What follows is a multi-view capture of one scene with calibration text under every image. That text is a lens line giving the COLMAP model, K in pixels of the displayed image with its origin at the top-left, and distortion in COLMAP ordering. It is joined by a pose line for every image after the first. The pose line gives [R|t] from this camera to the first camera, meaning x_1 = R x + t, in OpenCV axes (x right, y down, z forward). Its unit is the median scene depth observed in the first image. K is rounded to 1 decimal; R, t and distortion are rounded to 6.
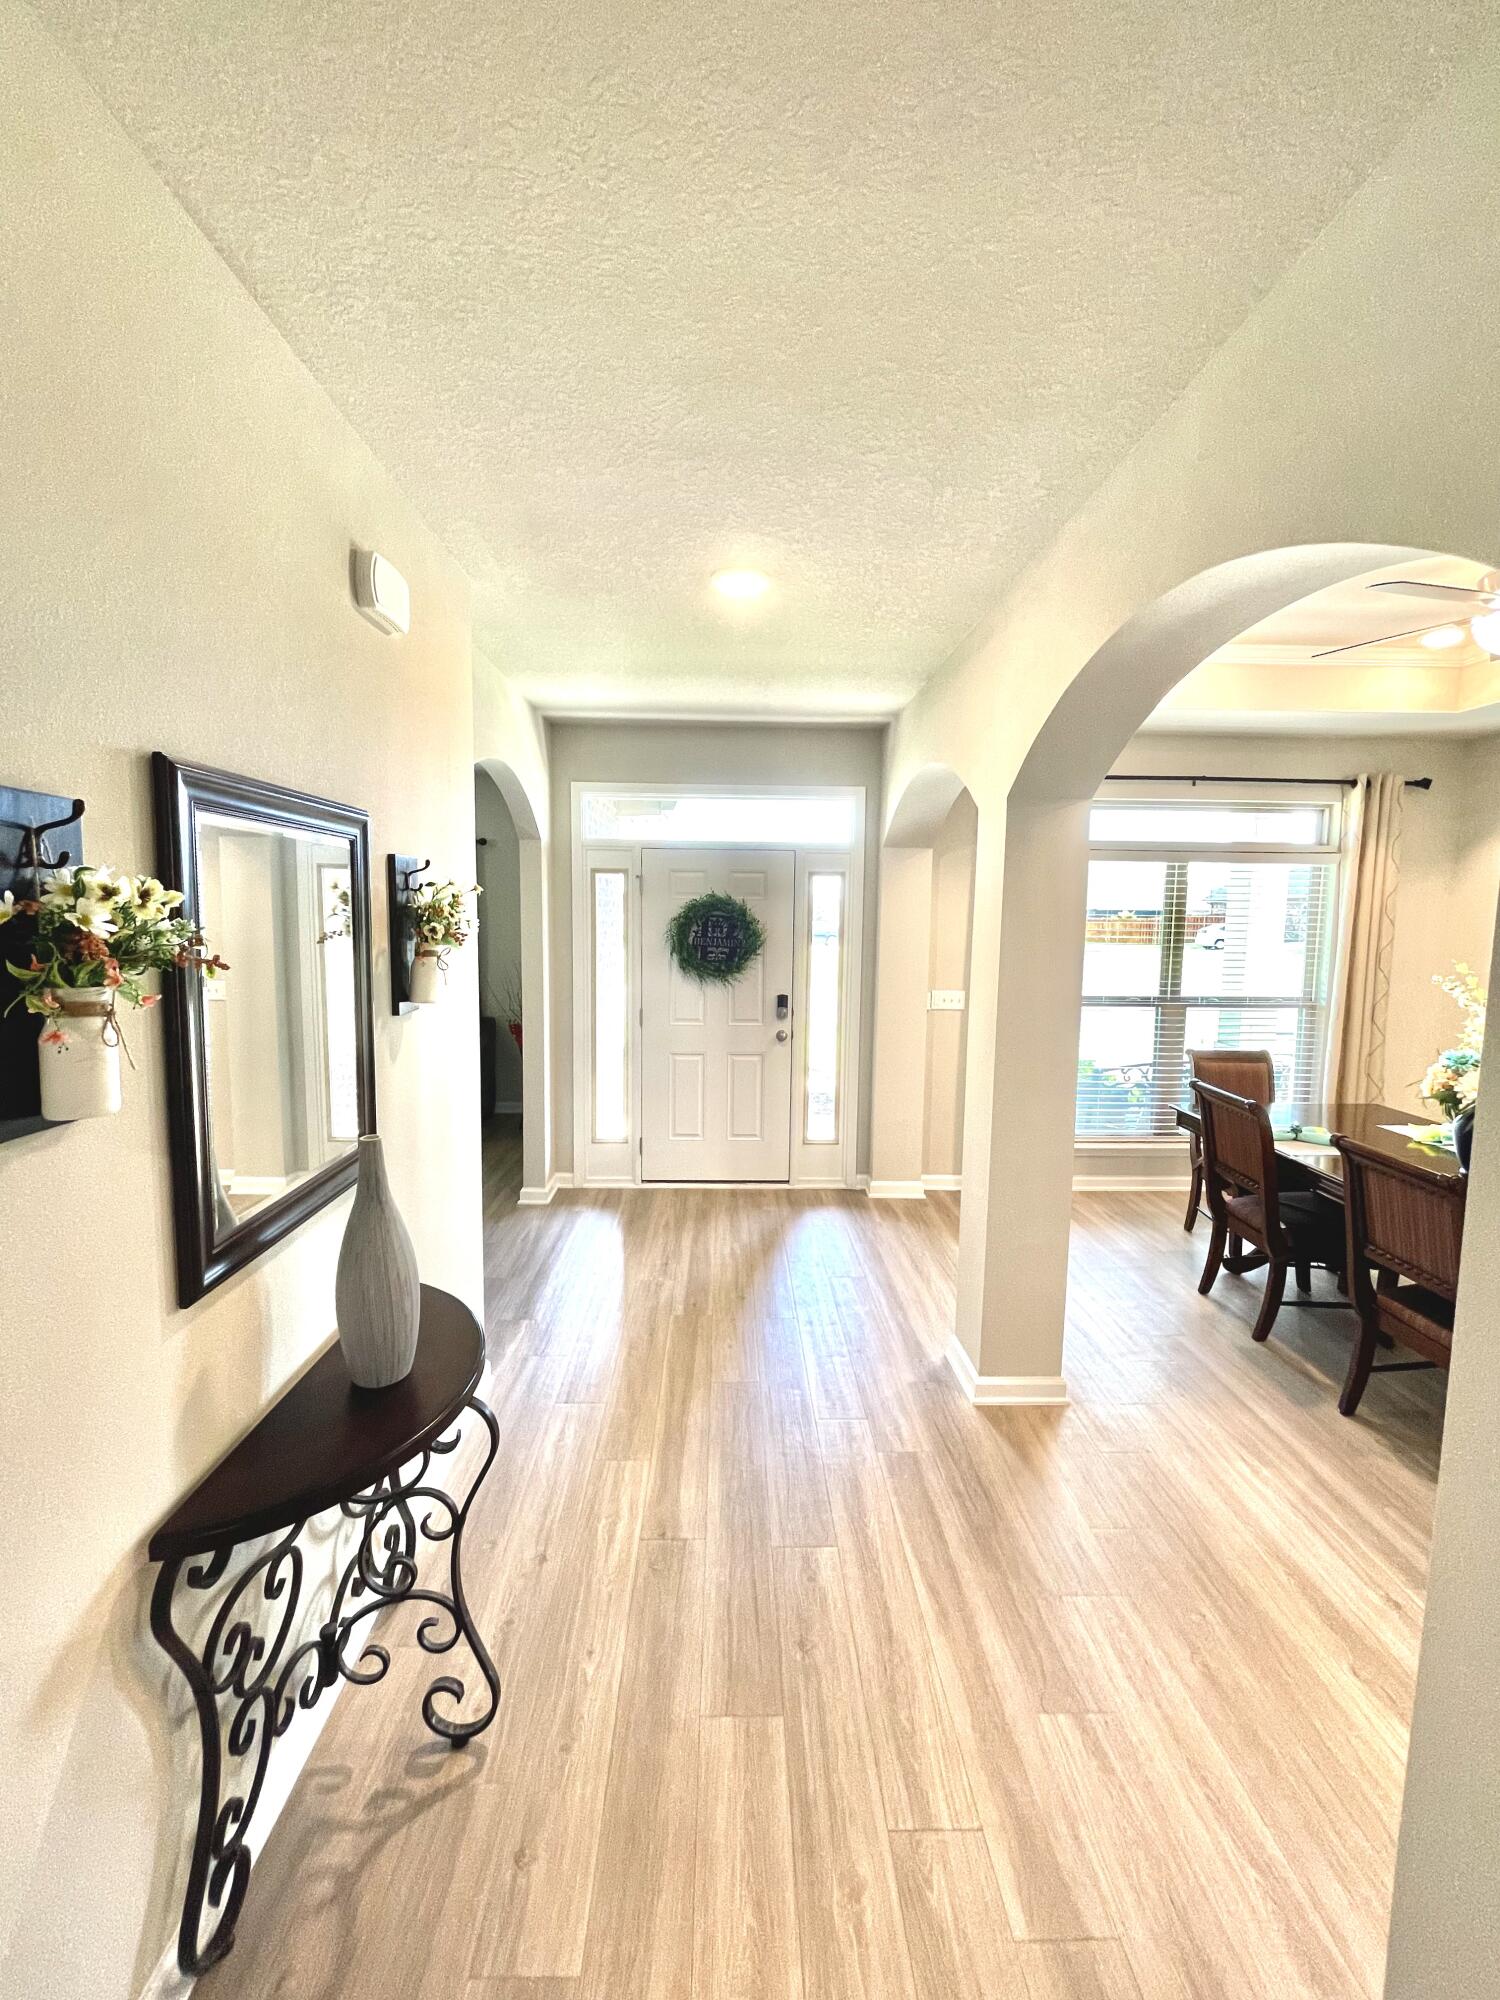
lens RADIAL K [[809.7, 0, 749.1], [0, 809.7, 991.2], [0, 0, 1]] dist [-0.033025, 0.029732]
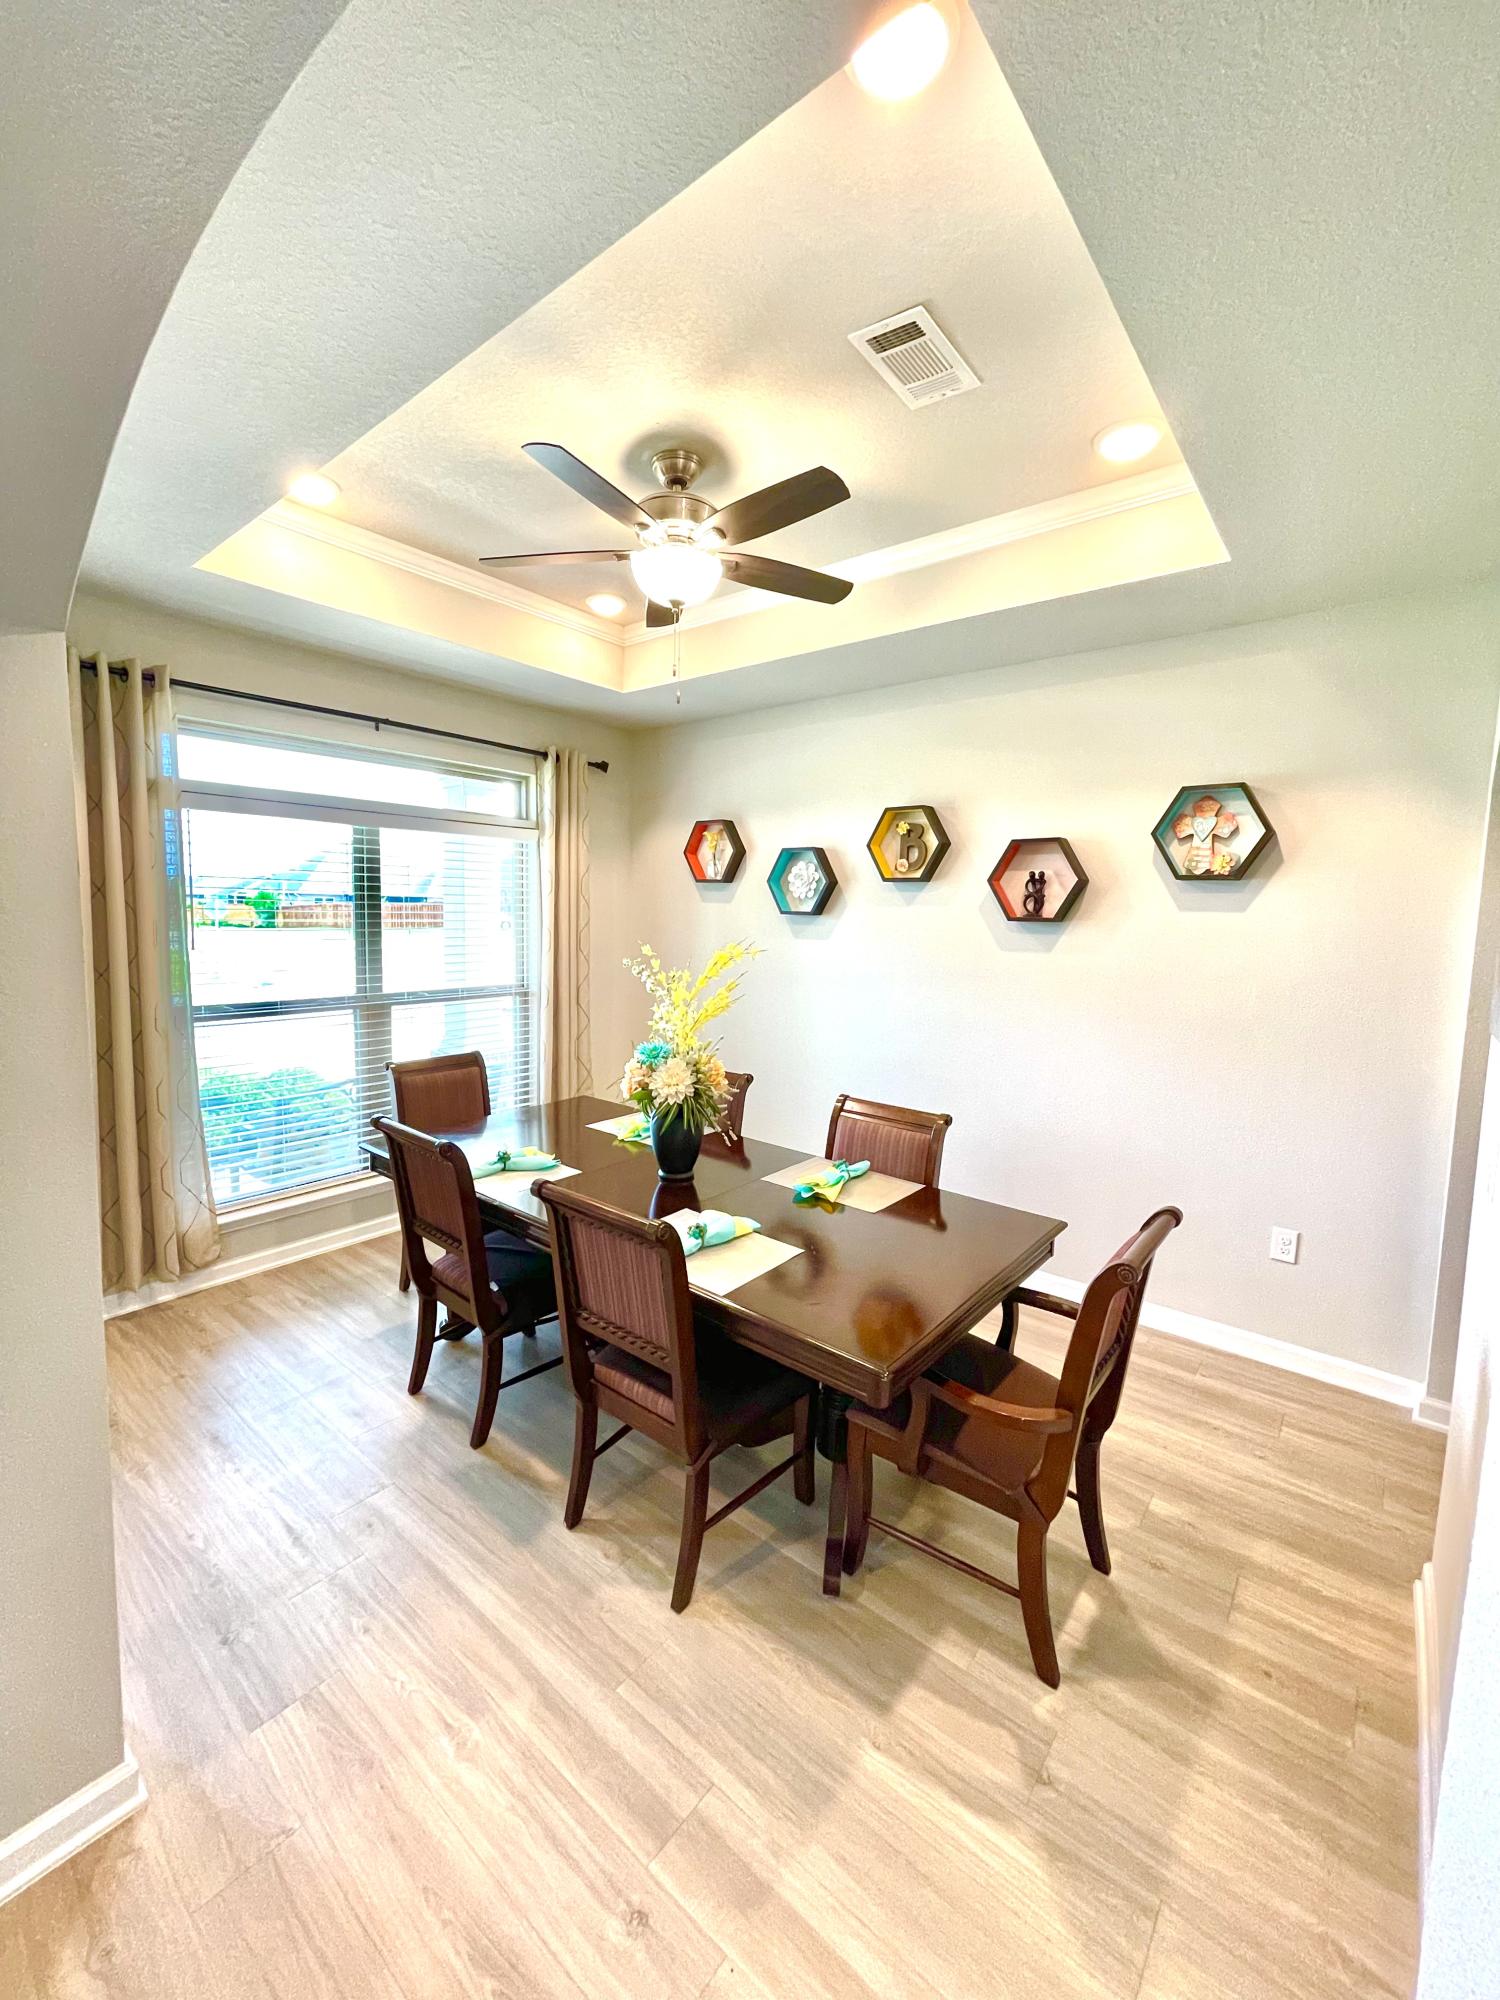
lens RADIAL K [[818.3, 0, 737.9], [0, 818.3, 987.2], [0, 0, 1]] dist [-0.000754, -0.000051]
pose [[0.661104, -0.063577, 0.747596, 0.167468], [0.058206, 0.997746, 0.033378, -0.006823], [-0.748033, 0.021448, 0.663315, 0.198813]]
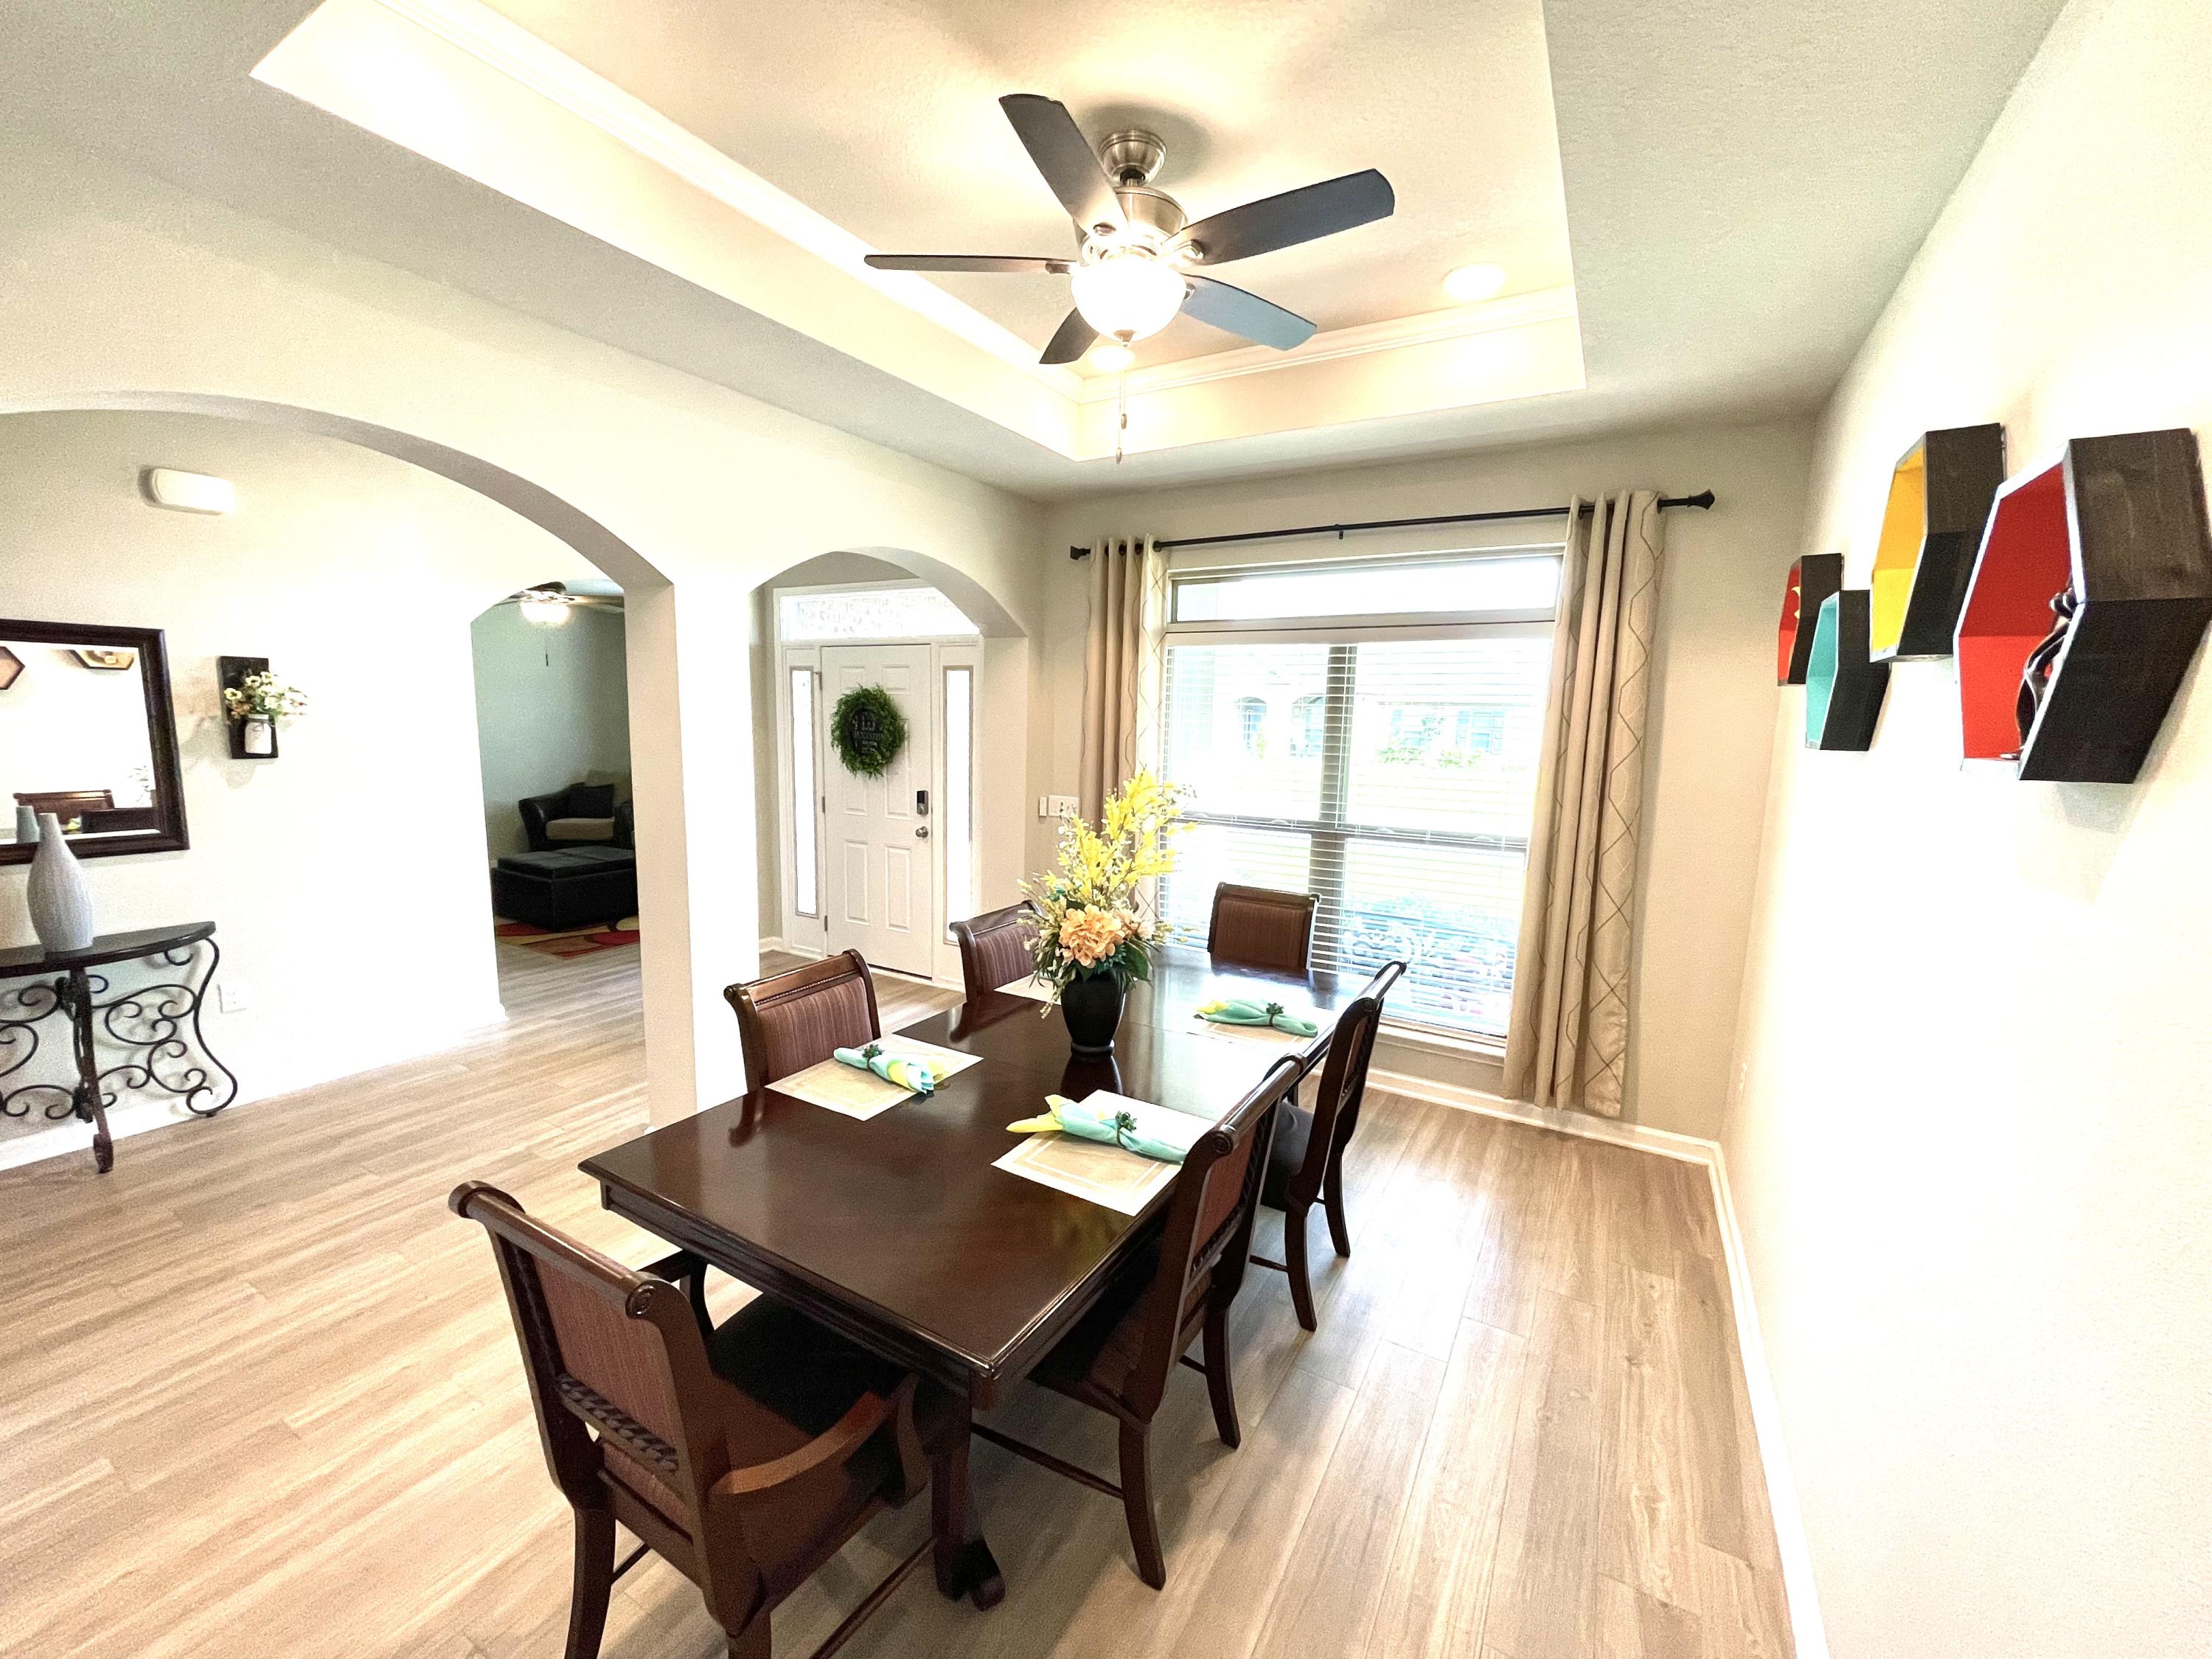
lens RADIAL K [[893.3, 0, 1104.1], [0, 893.3, 837.5], [0, 0, 1]] dist [-0.002278, -0.000195]
pose [[0.851588, 0.081023, -0.517912, 0.823341], [-0.061855, 0.996612, 0.054206, -0.011776], [0.520549, -0.014126, 0.853715, 0.179757]]
